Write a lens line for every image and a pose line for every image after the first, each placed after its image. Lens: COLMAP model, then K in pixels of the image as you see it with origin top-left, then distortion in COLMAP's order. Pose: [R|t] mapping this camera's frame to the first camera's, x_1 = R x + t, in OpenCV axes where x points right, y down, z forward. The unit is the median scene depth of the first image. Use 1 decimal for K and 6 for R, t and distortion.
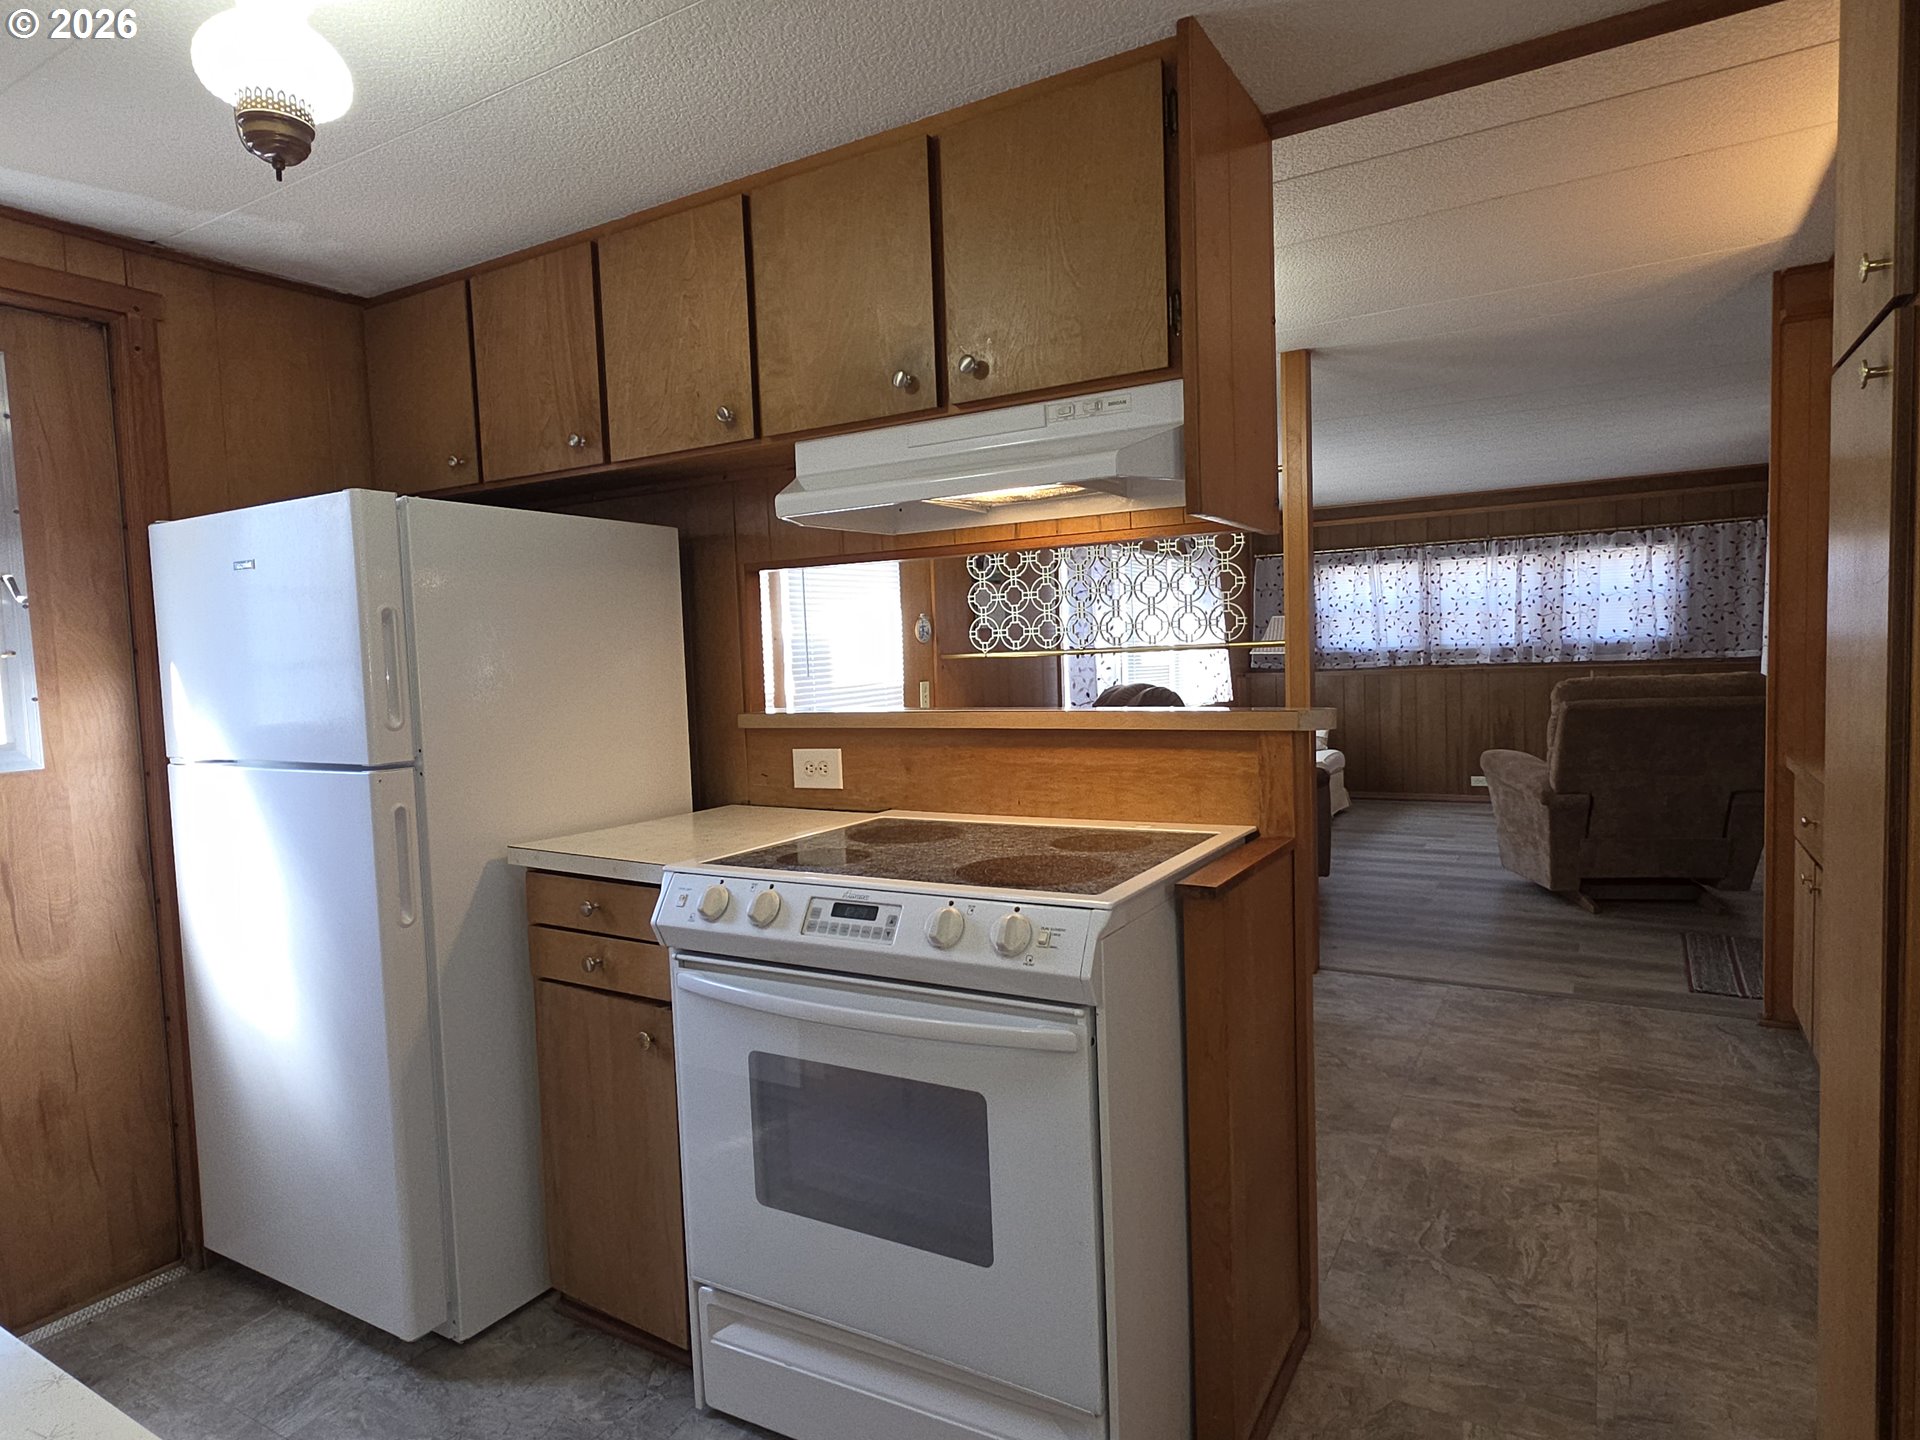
lens RADIAL K [[1097.4, 0, 963.6], [0, 1097.4, 719.8], [0, 0, 1]] dist [0.007511, -0.001200]
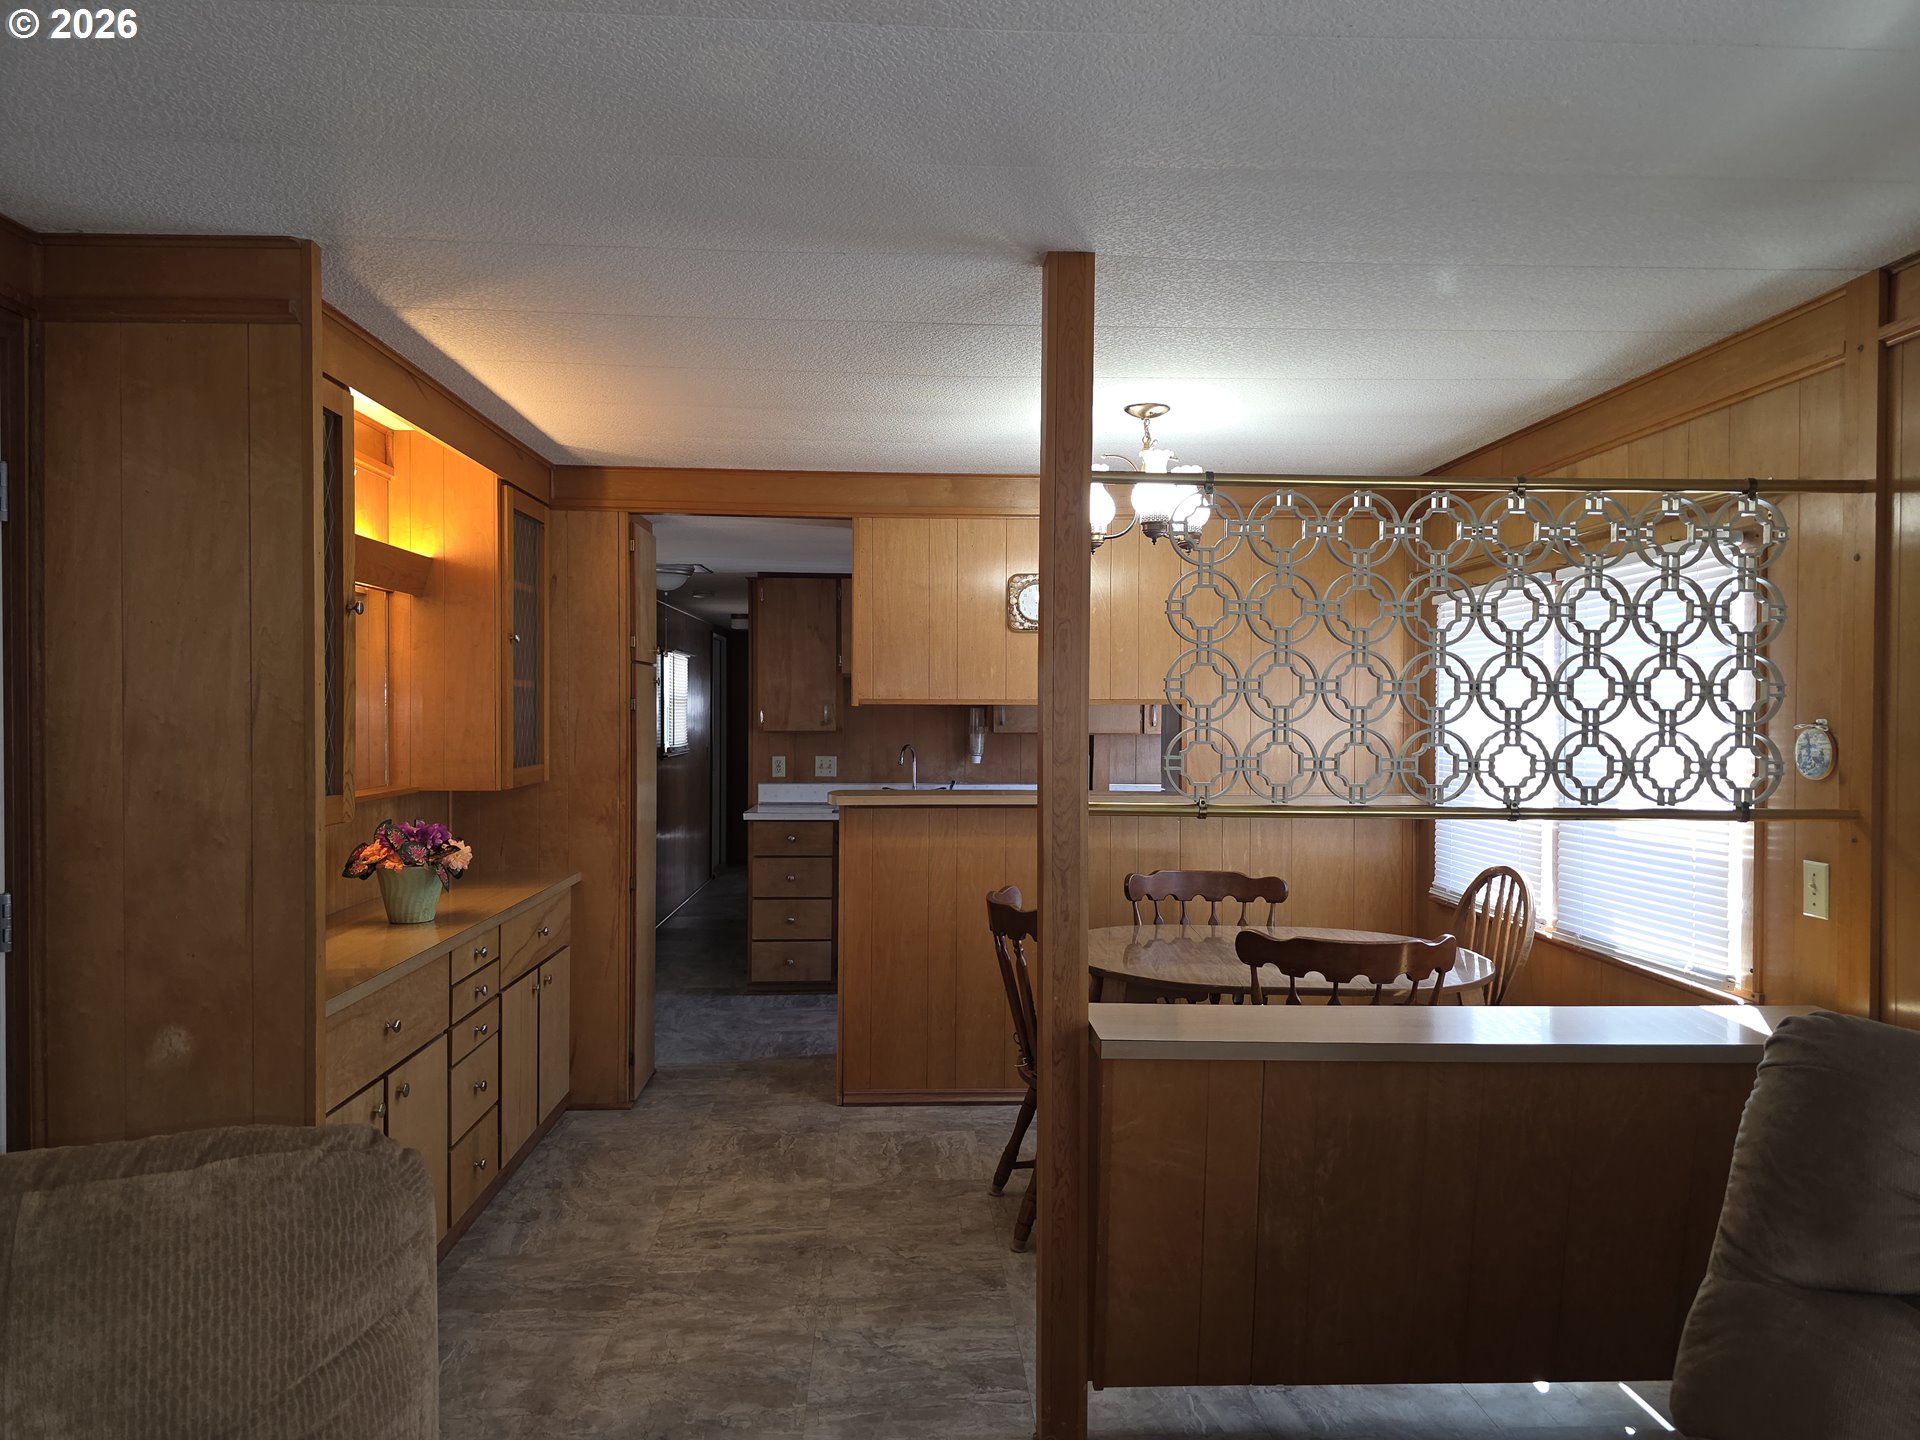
lens RADIAL K [[1282.9, 0, 949.5], [0, 1282.9, 720.5], [0, 0, 1]] dist [0.020231, -0.017337]
pose [[-0.839167, 0.033849, -0.542819, 1.086461], [-0.011678, 0.996710, 0.080207, -0.254527], [0.543748, 0.073647, -0.836011, 2.352628]]
